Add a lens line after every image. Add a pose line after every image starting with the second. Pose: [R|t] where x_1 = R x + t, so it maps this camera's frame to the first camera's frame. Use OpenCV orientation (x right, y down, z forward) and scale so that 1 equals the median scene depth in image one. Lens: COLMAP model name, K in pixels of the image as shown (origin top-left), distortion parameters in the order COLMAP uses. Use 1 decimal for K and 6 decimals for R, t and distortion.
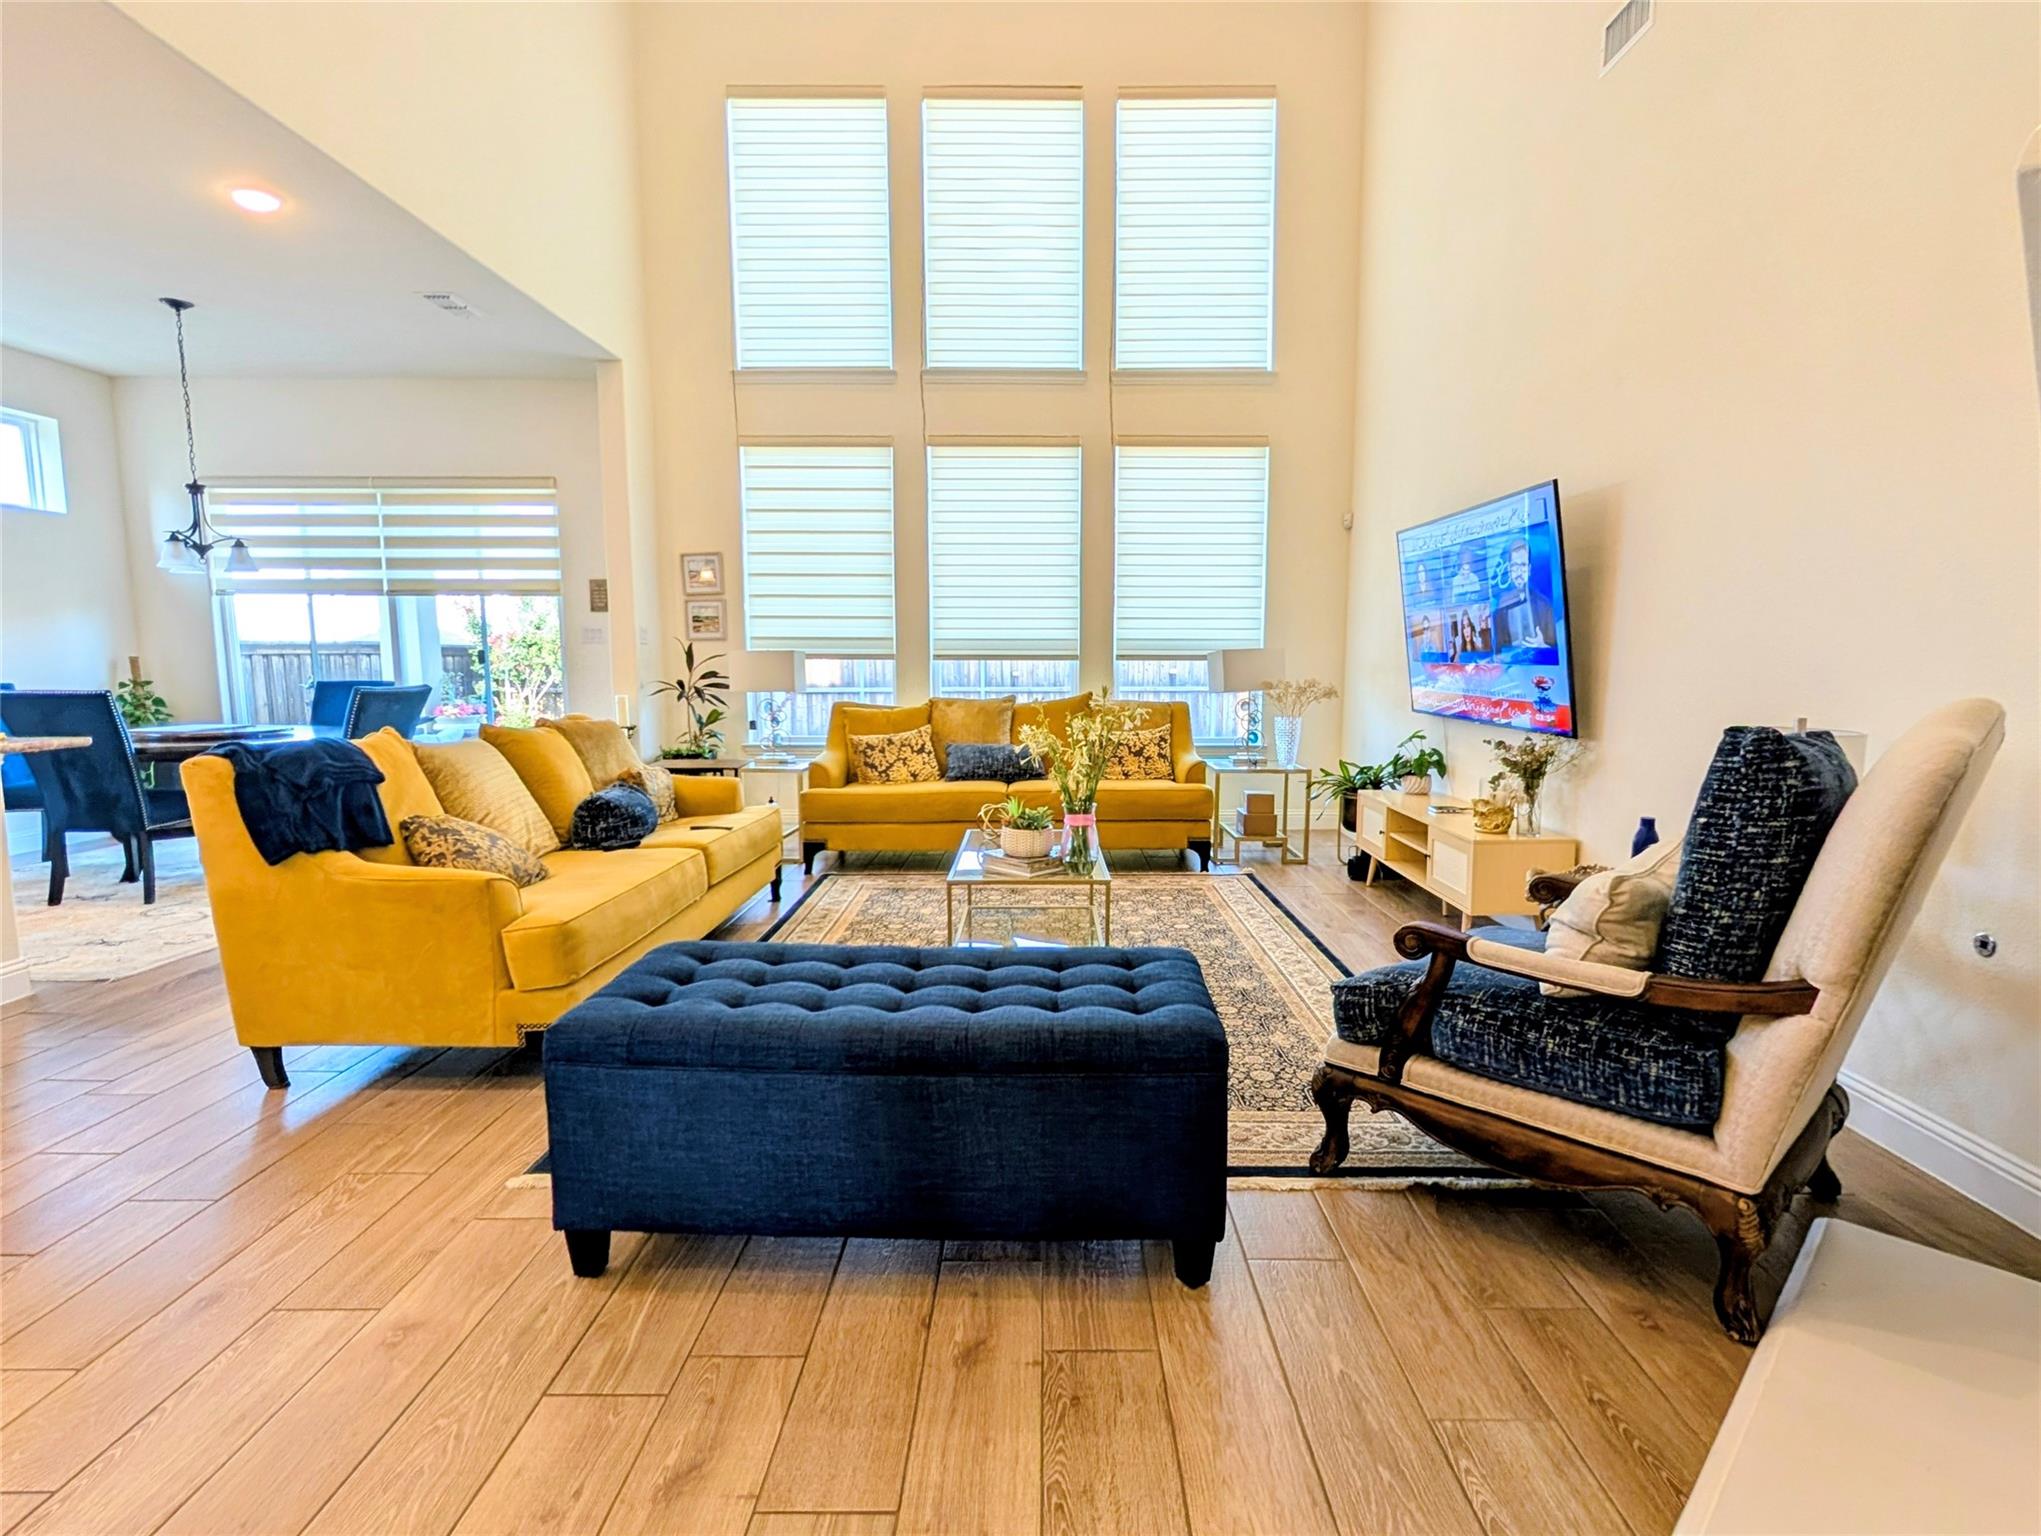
lens RADIAL K [[1013.7, 0, 1042.6], [0, 1013.7, 772.6], [0, 0, 1]] dist [-0.000348, 0.000613]
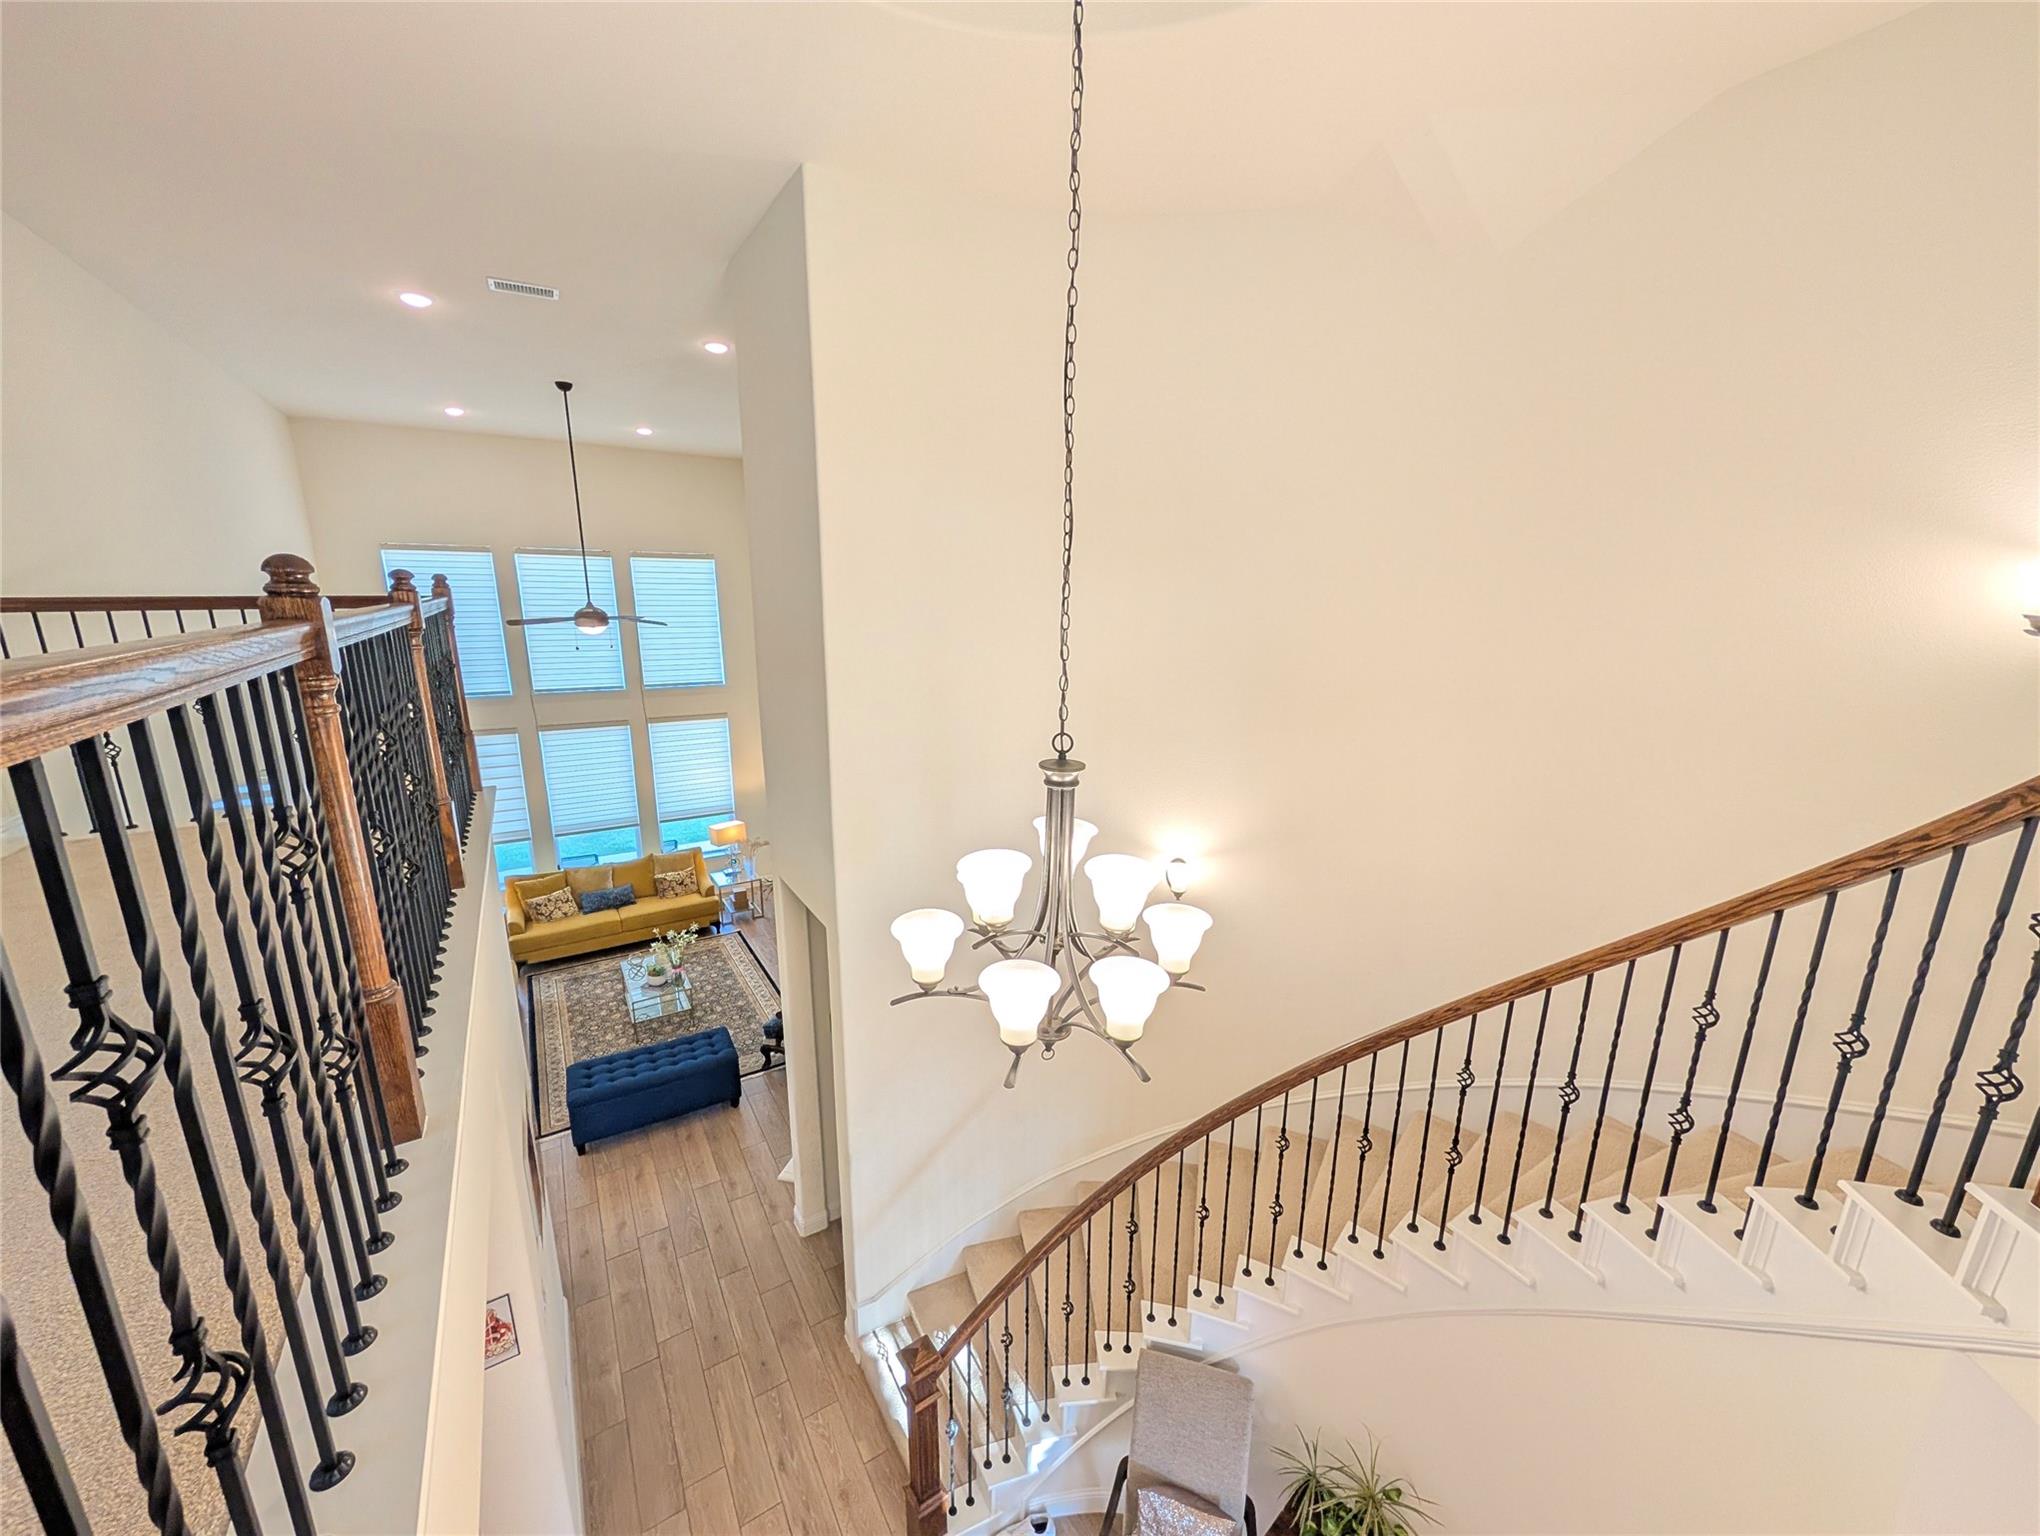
lens RADIAL K [[767.7, 0, 1018.7], [0, 767.7, 776.7], [0, 0, 1]] dist [-0.000293, 0.000048]
pose [[0.846388, -0.115952, 0.519791, -0.140836], [0.055678, 0.989928, 0.130166, -0.476860], [-0.529649, -0.081229, 0.844319, -0.876439]]
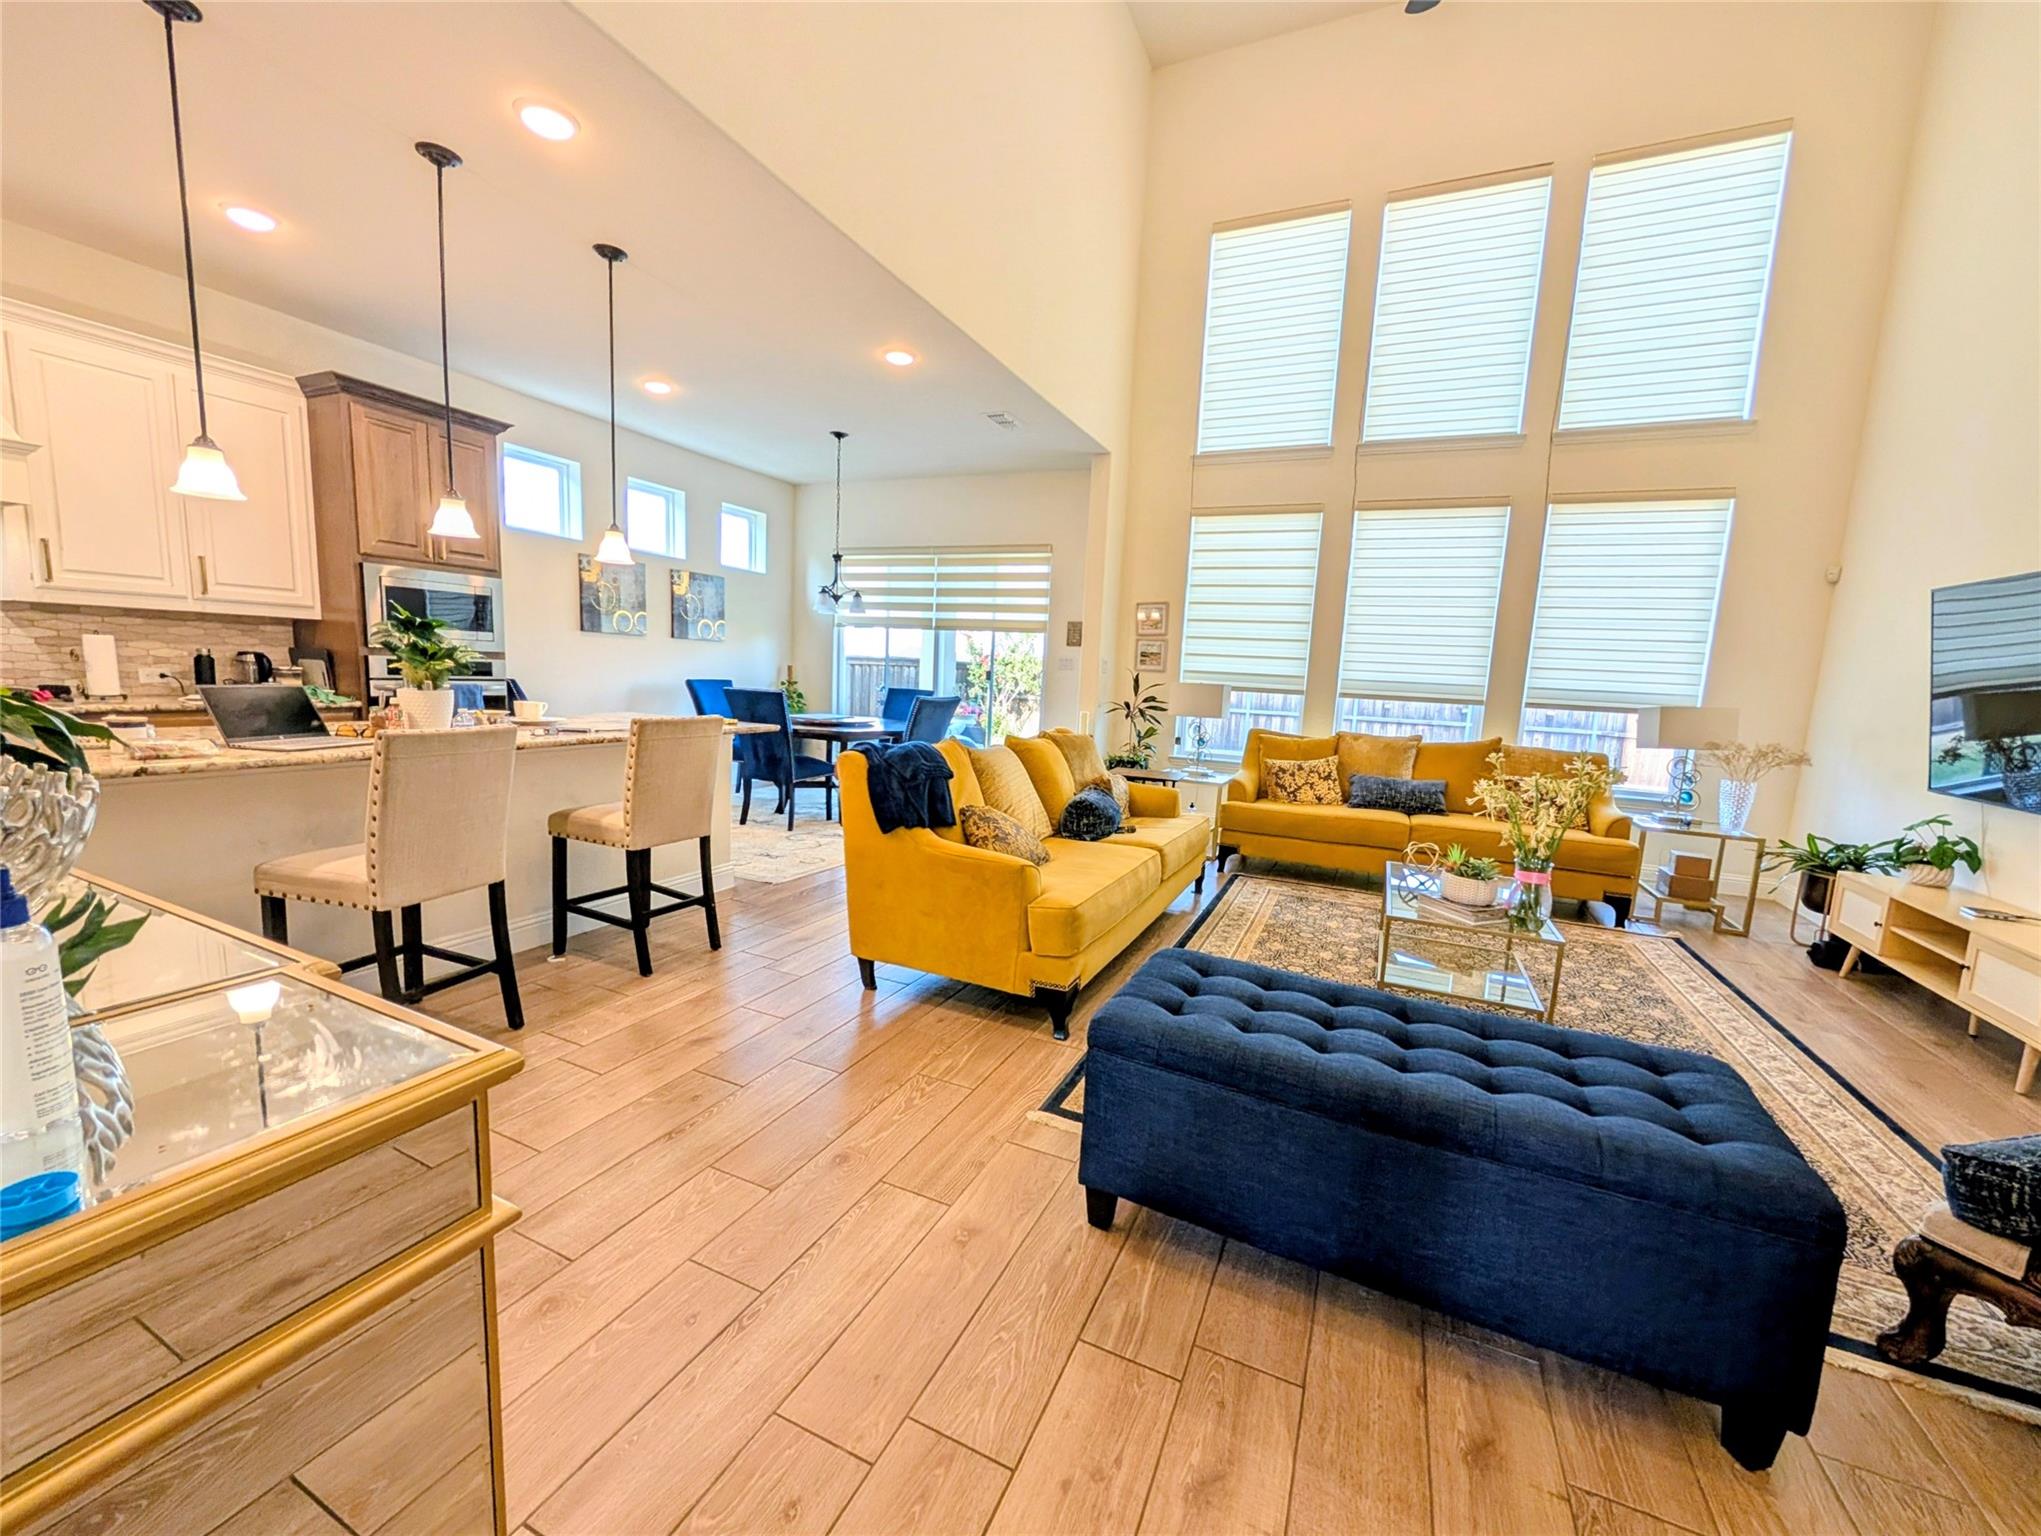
lens RADIAL K [[805.4, 0, 1020.5], [0, 805.4, 768.0], [0, 0, 1]] dist [0.002229, 0.000252]
pose [[0.907263, 0.095218, -0.409642, -0.070416], [-0.095949, 0.995208, 0.018822, -0.018476], [0.409472, 0.022228, 0.912052, 0.030313]]
